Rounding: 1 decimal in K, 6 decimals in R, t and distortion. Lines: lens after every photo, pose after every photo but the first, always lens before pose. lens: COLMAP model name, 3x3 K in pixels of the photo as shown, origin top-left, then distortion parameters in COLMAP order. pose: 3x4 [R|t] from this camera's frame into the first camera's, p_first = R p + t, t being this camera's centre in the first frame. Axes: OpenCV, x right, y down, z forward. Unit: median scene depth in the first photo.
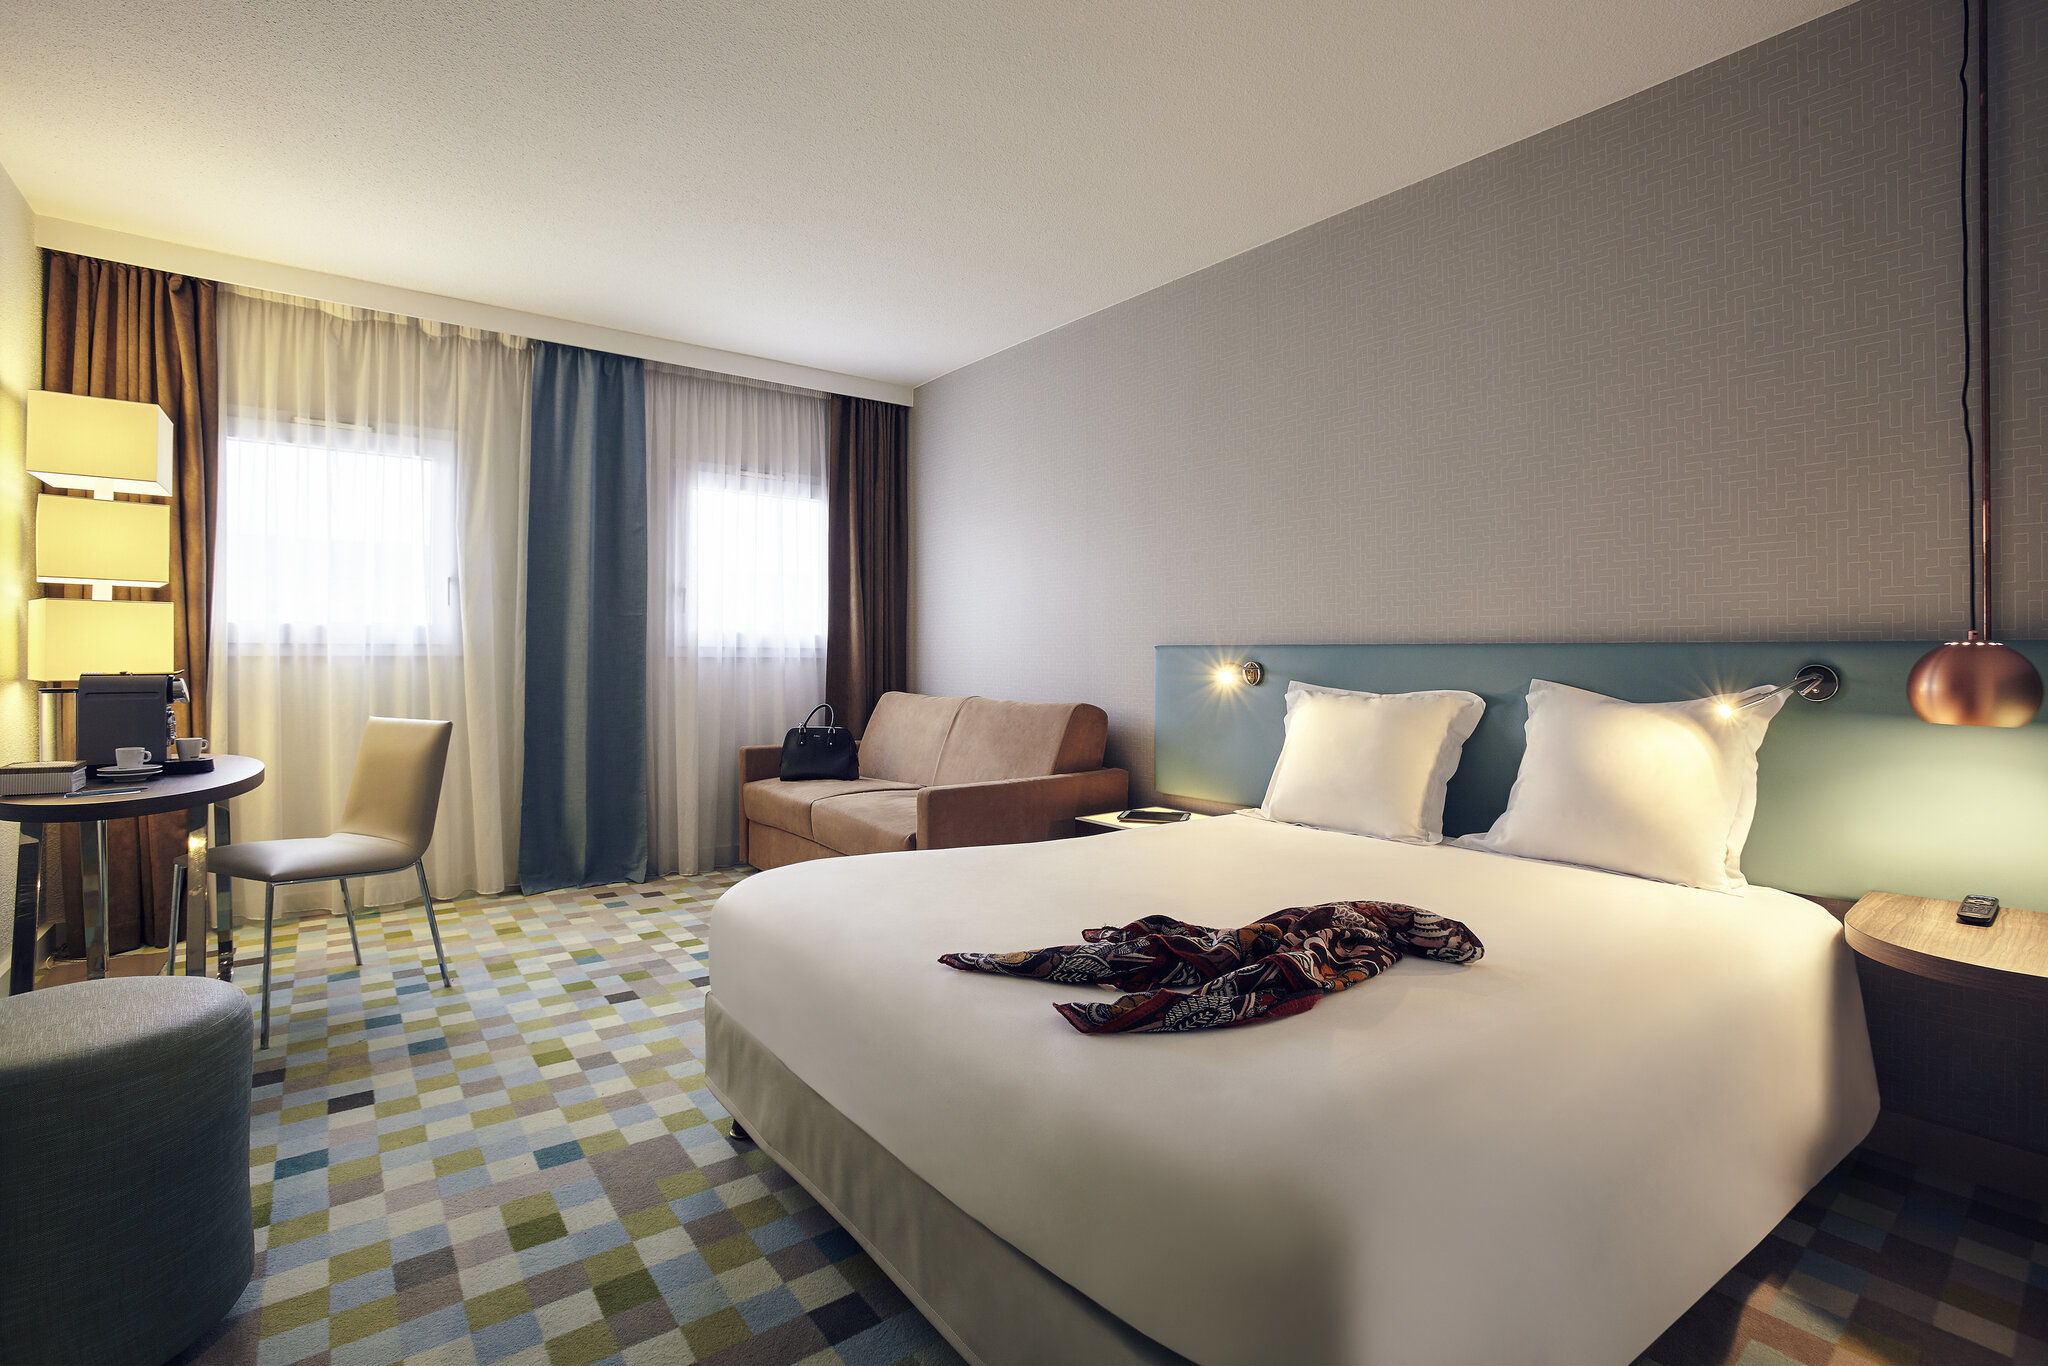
lens RADIAL K [[951.7, 0, 1031.0], [0, 951.7, 666.4], [0, 0, 1]] dist [0.018496, -0.000217]
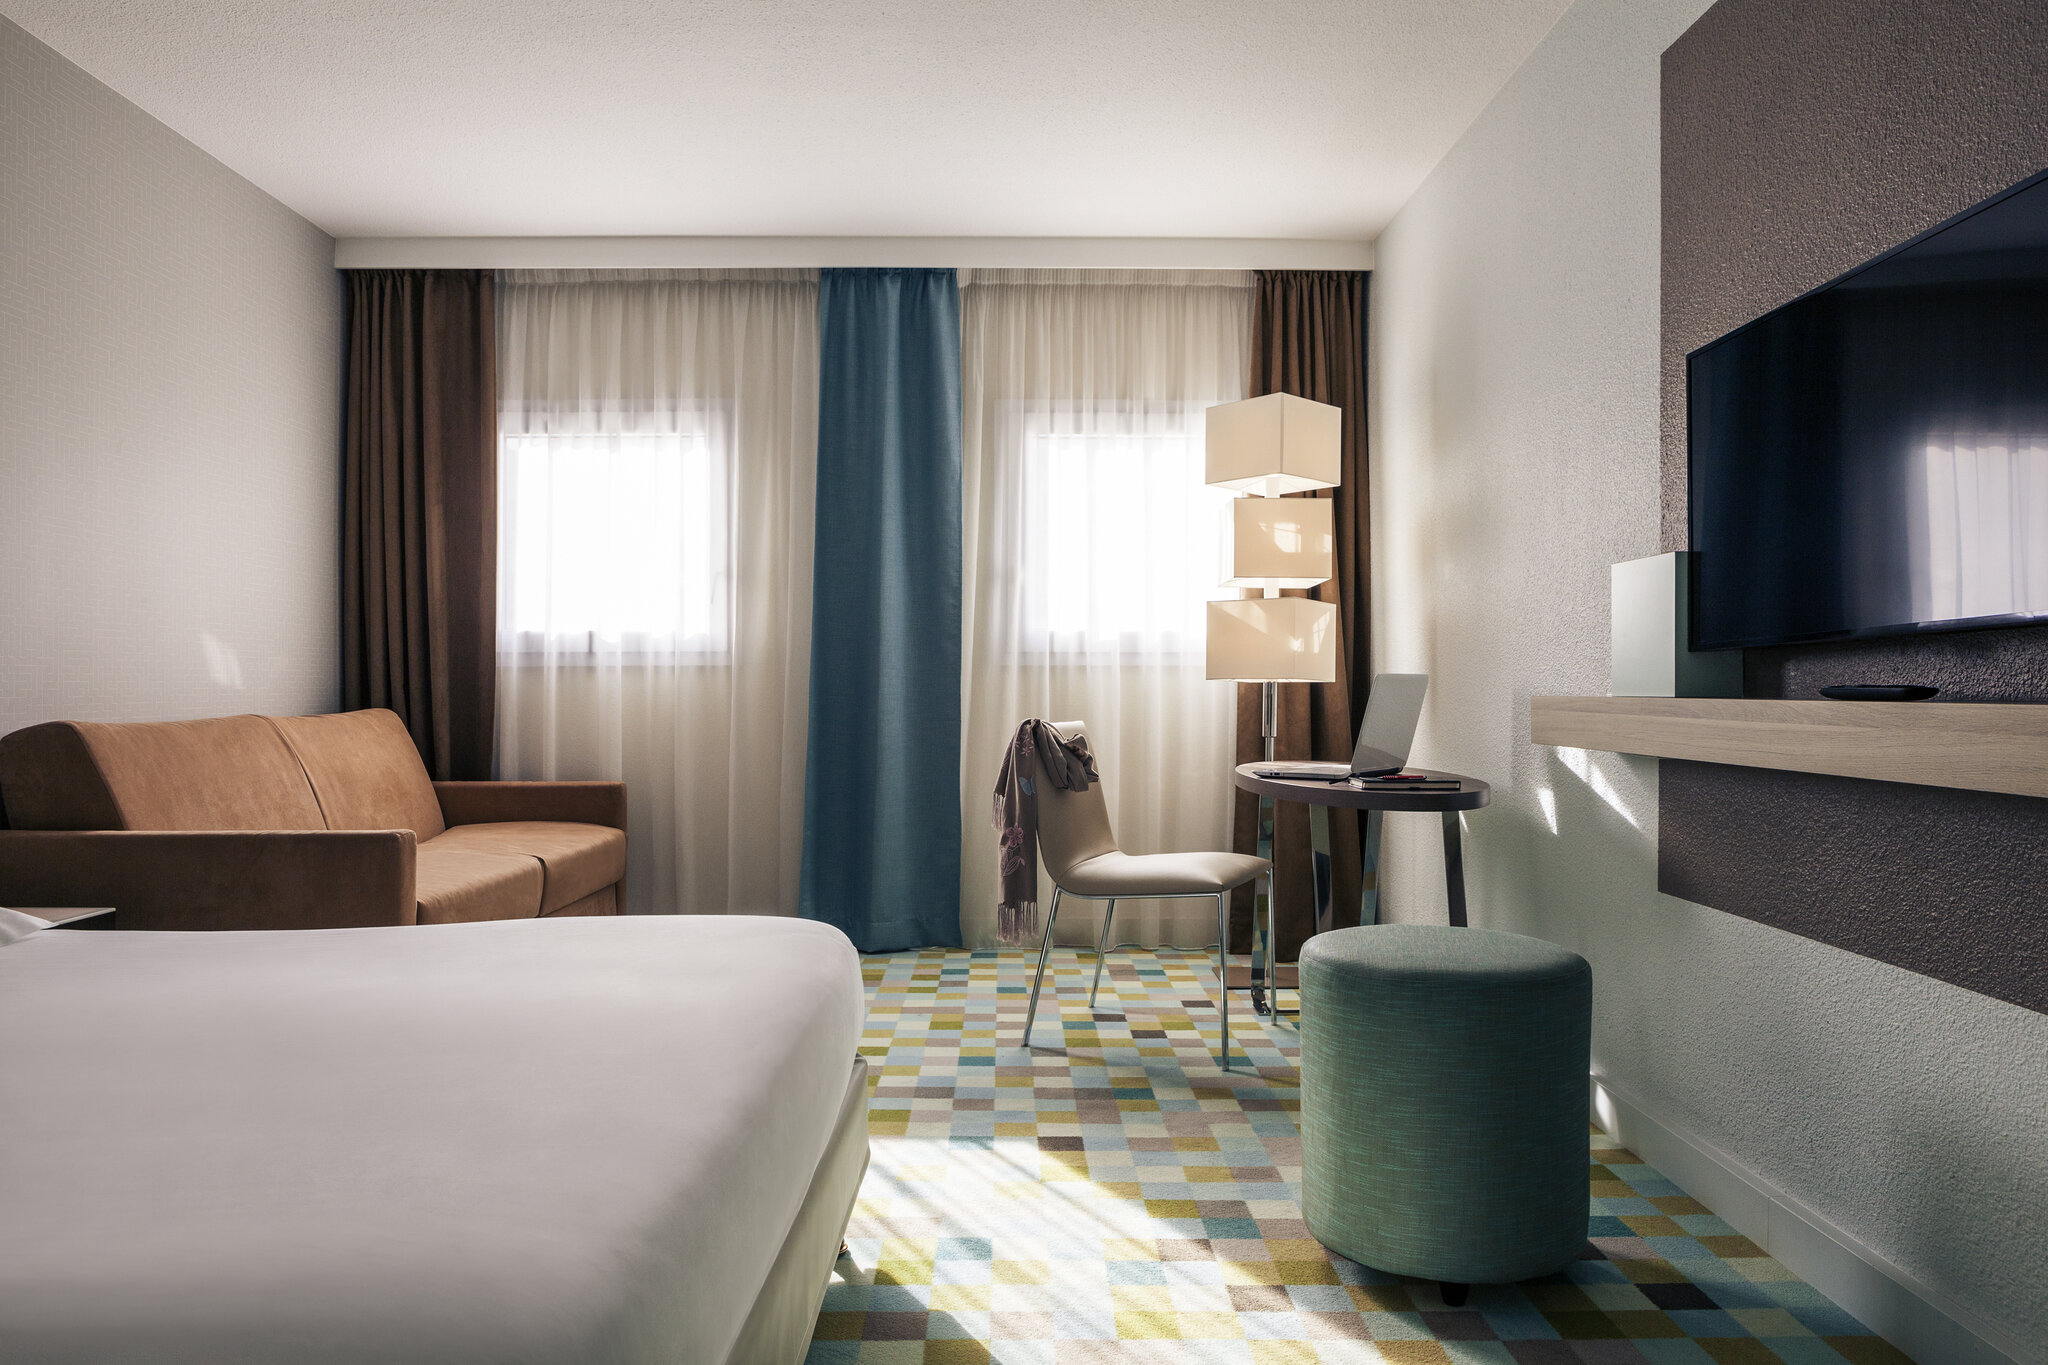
lens RADIAL K [[1372.1, 0, 1026.2], [0, 1372.1, 673.6], [0, 0, 1]] dist [-0.000305, -0.000165]
pose [[0.801599, 0.004770, -0.597843, 0.394964], [-0.010987, 0.999917, -0.006753, 0.000517], [0.597761, 0.011982, 0.801585, 0.249593]]
